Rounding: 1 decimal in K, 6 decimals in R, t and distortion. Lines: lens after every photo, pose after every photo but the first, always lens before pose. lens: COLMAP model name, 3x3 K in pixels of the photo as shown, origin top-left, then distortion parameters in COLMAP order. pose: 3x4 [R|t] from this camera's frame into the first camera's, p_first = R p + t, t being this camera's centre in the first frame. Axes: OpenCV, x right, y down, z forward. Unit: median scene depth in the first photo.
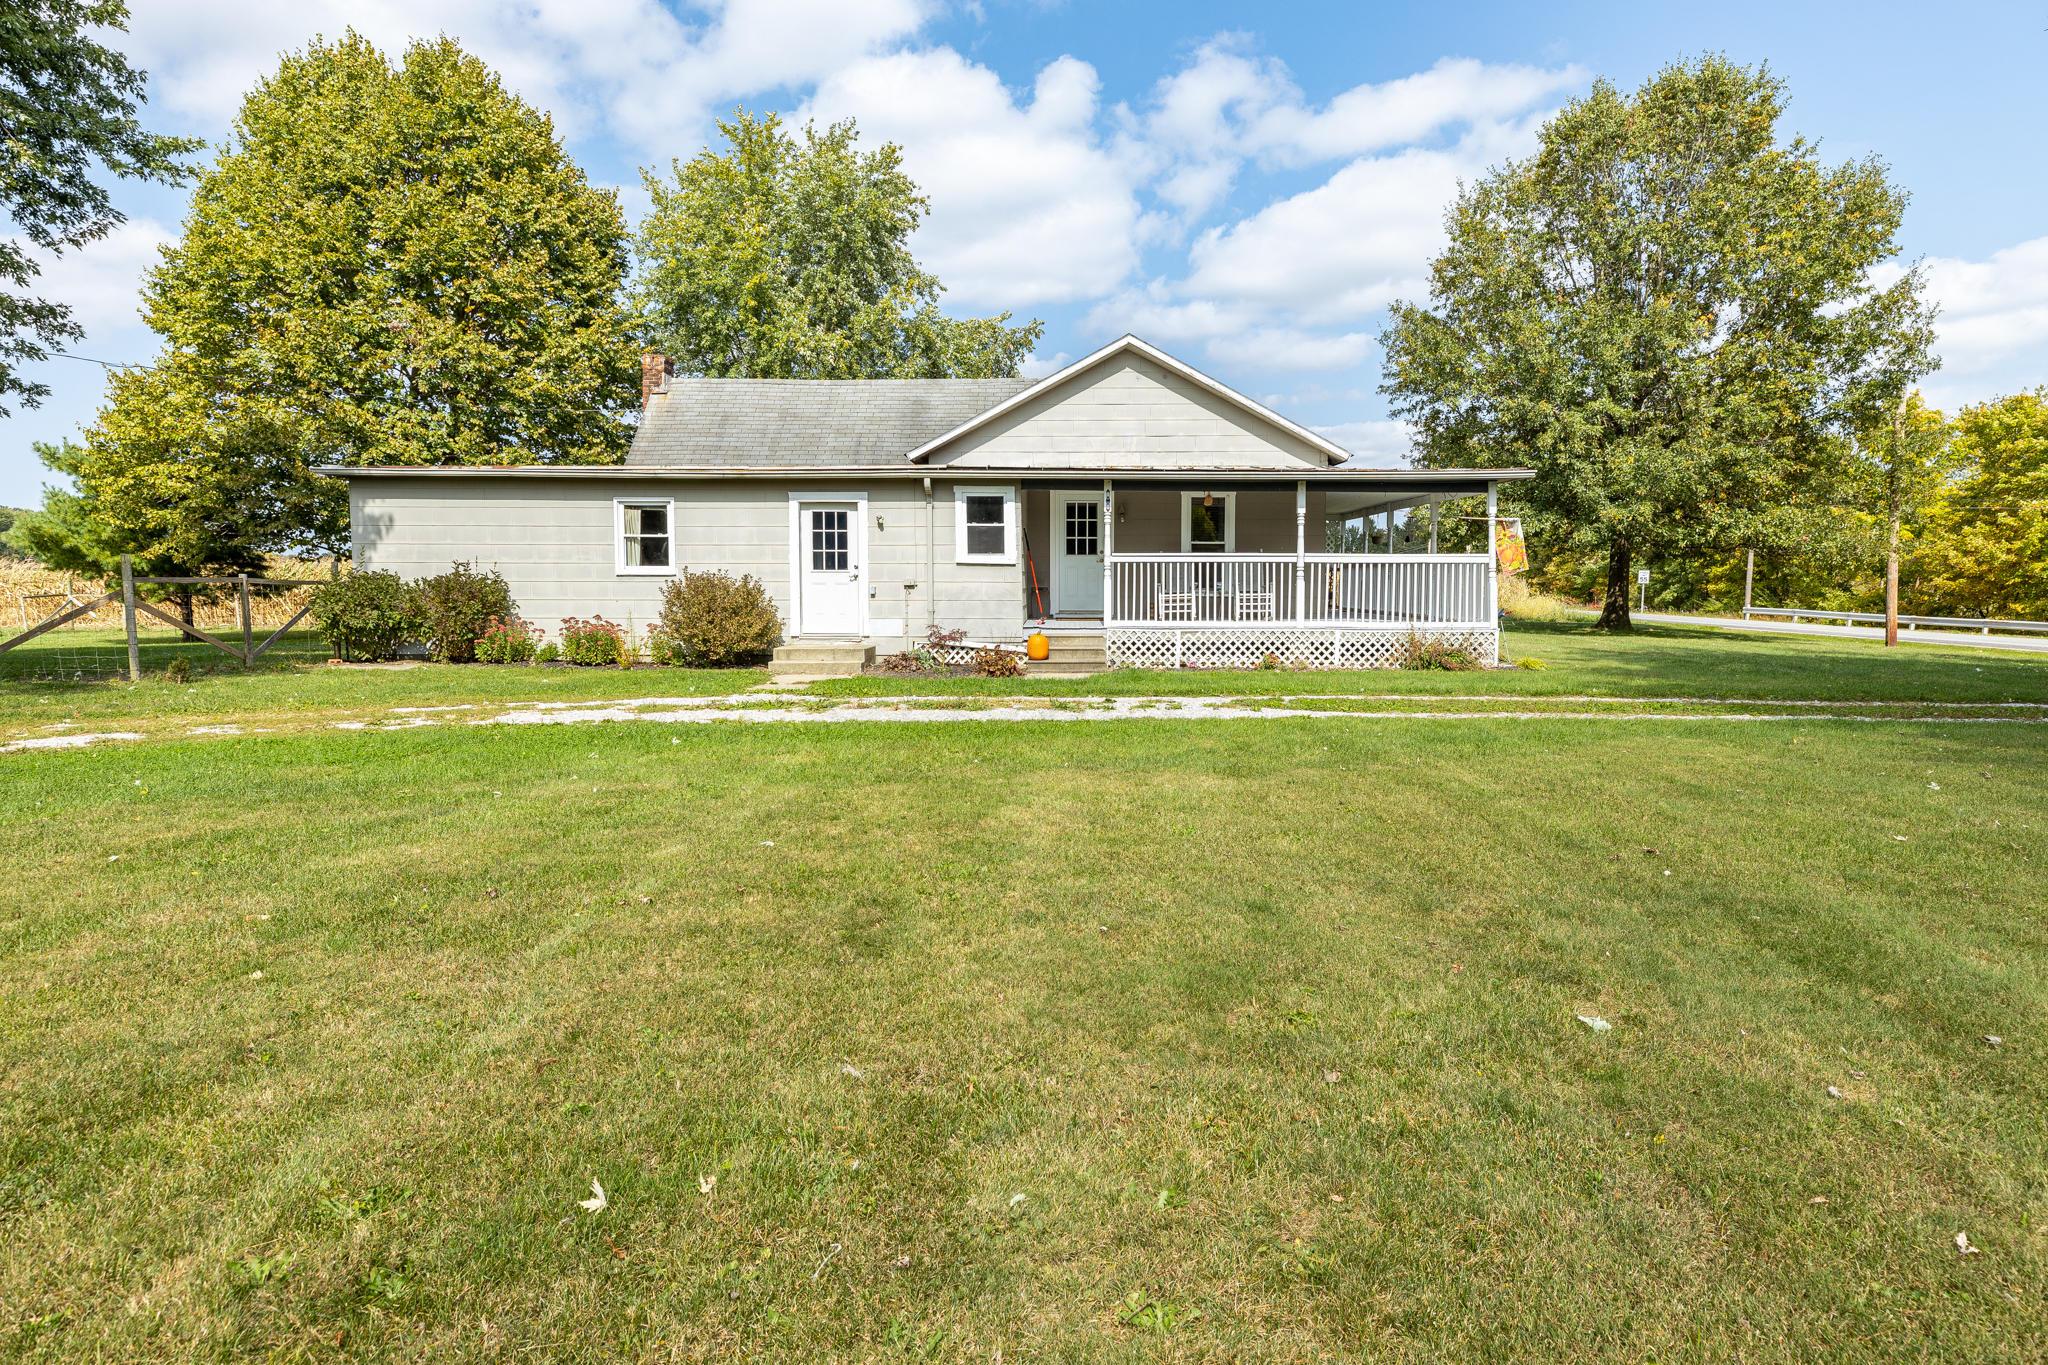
lens RADIAL K [[1174.0, 0, 1076.5], [0, 1174.0, 691.1], [0, 0, 1]] dist [0.008108, -0.000126]
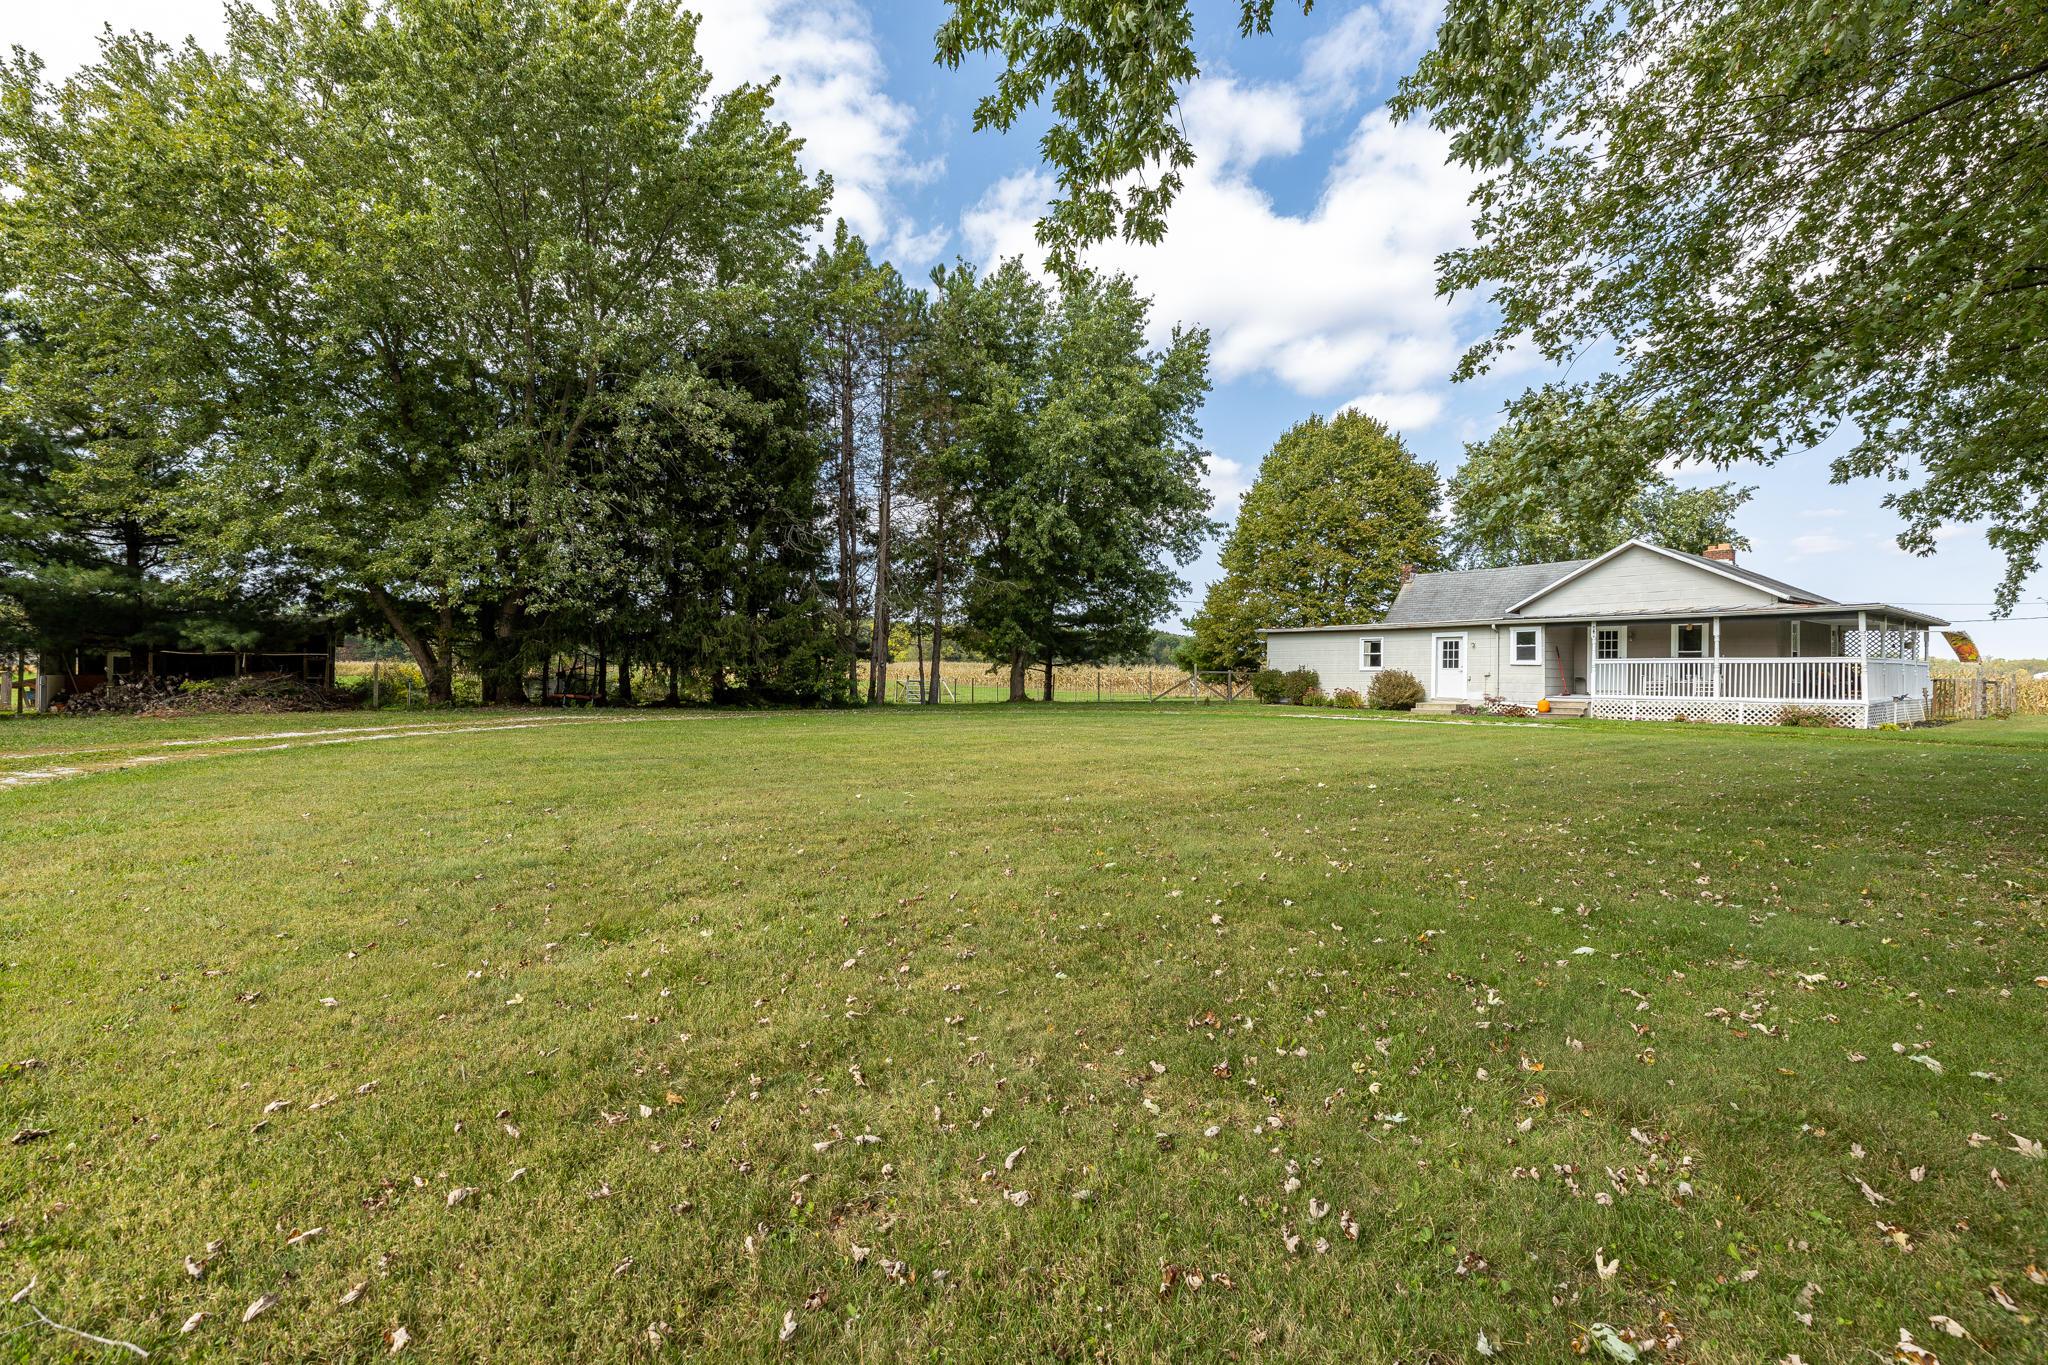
lens RADIAL K [[943.6, 0, 1012.3], [0, 943.6, 680.0], [0, 0, 1]] dist [0.004074, -0.000051]
pose [[0.616288, 0.007577, -0.787485, 0.652750], [-0.078778, 0.995531, -0.052073, 0.070617], [0.783571, 0.094129, 0.614131, -0.679634]]
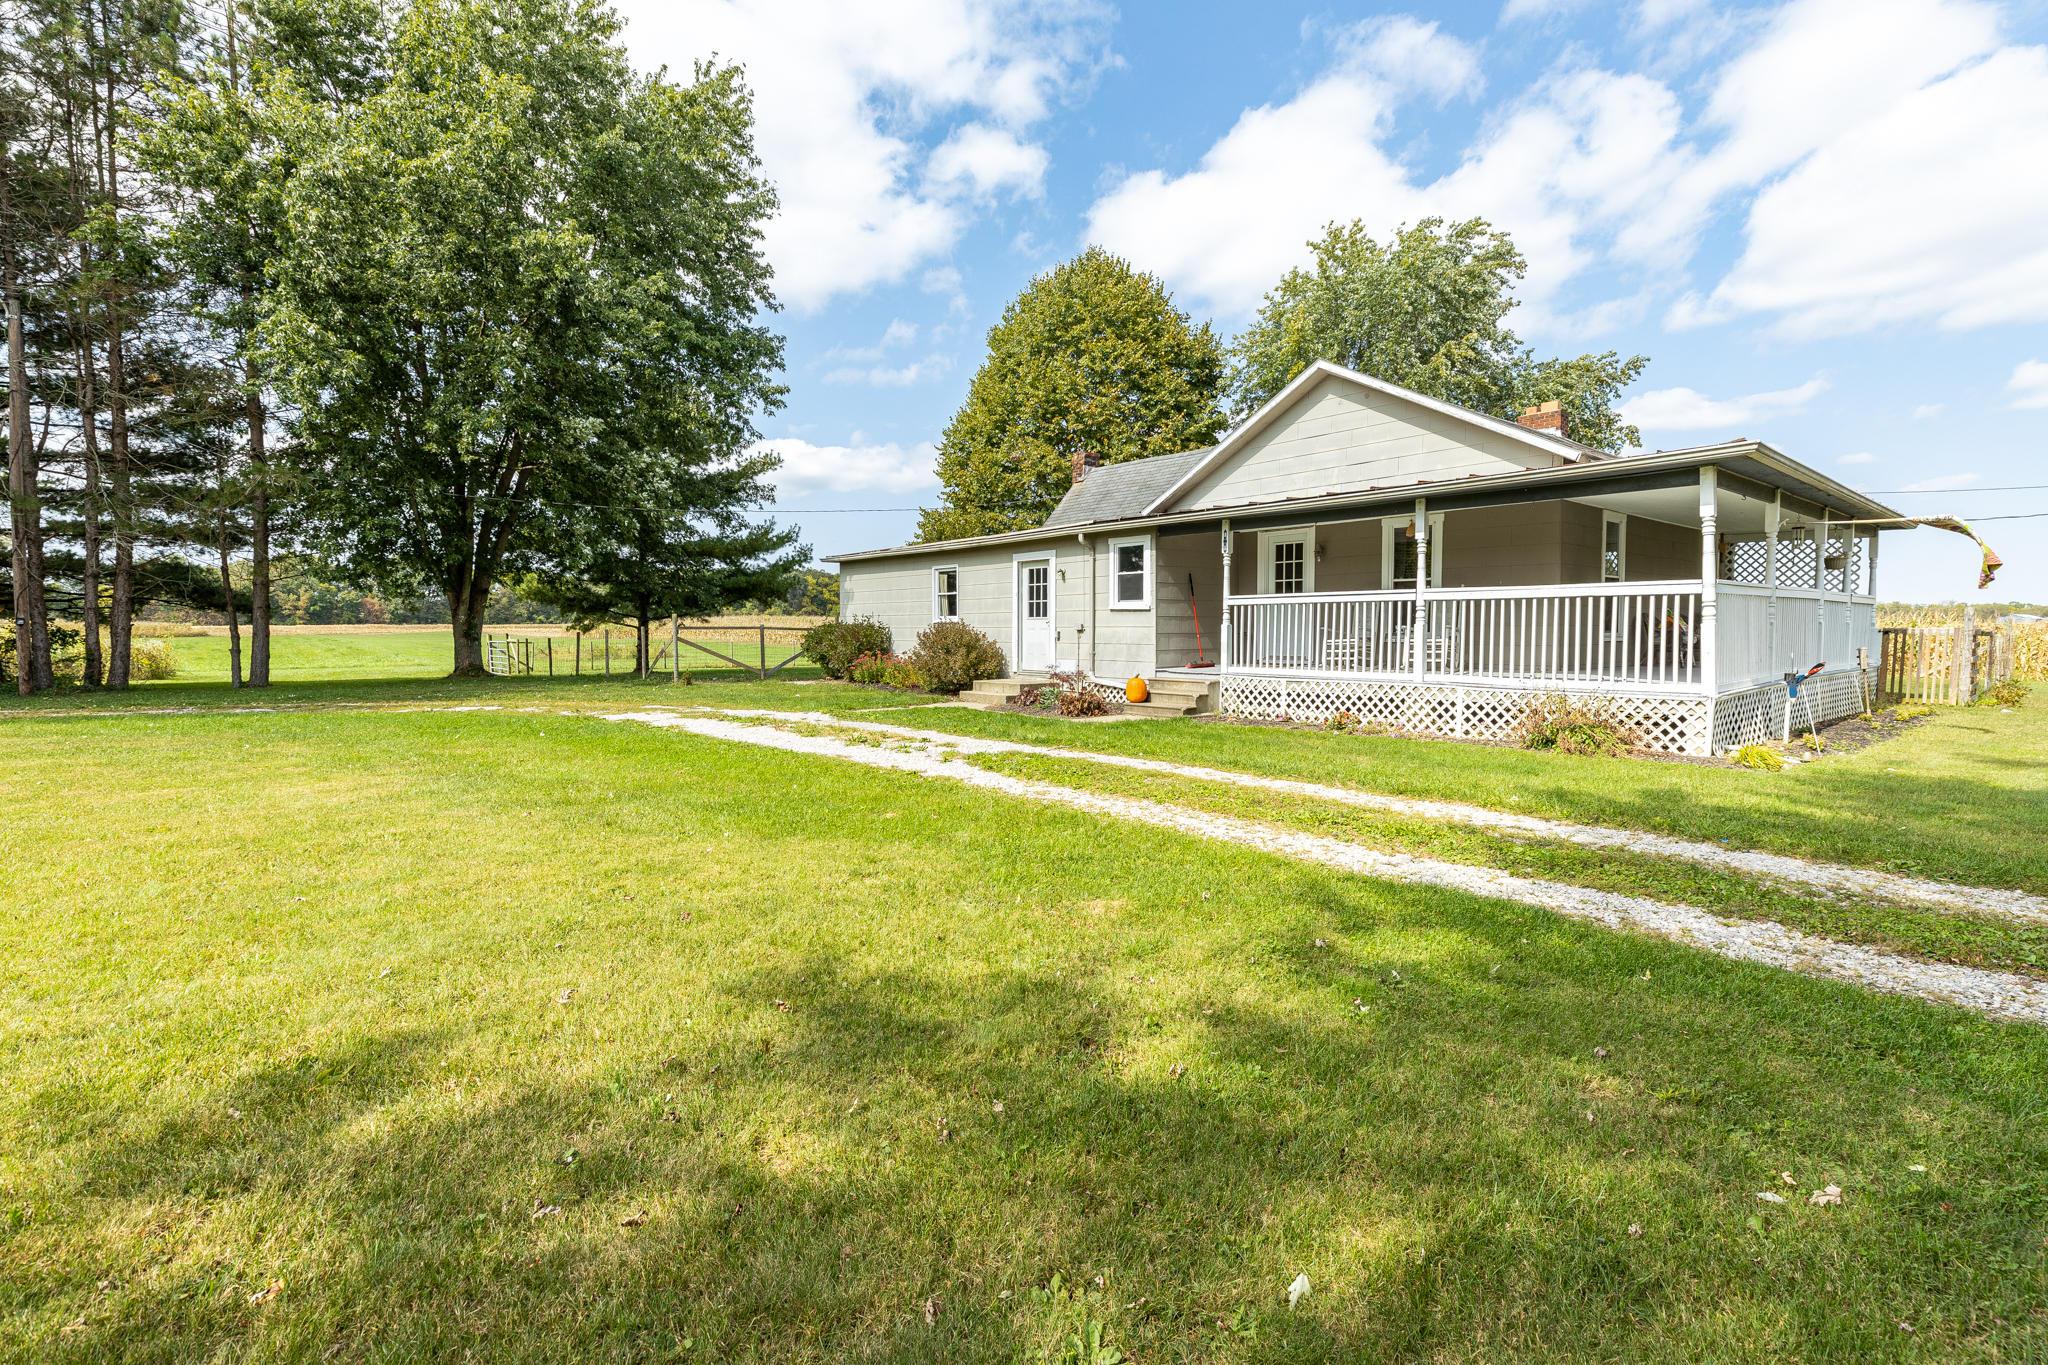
lens RADIAL K [[943.6, 0, 1035.2], [0, 943.6, 676.5], [0, 0, 1]] dist [0.004074, -0.000051]
pose [[0.644932, 0.034889, -0.763443, 0.513965], [-0.064509, 0.997878, -0.008893, -0.035288], [0.761513, 0.054984, 0.645814, 0.389221]]
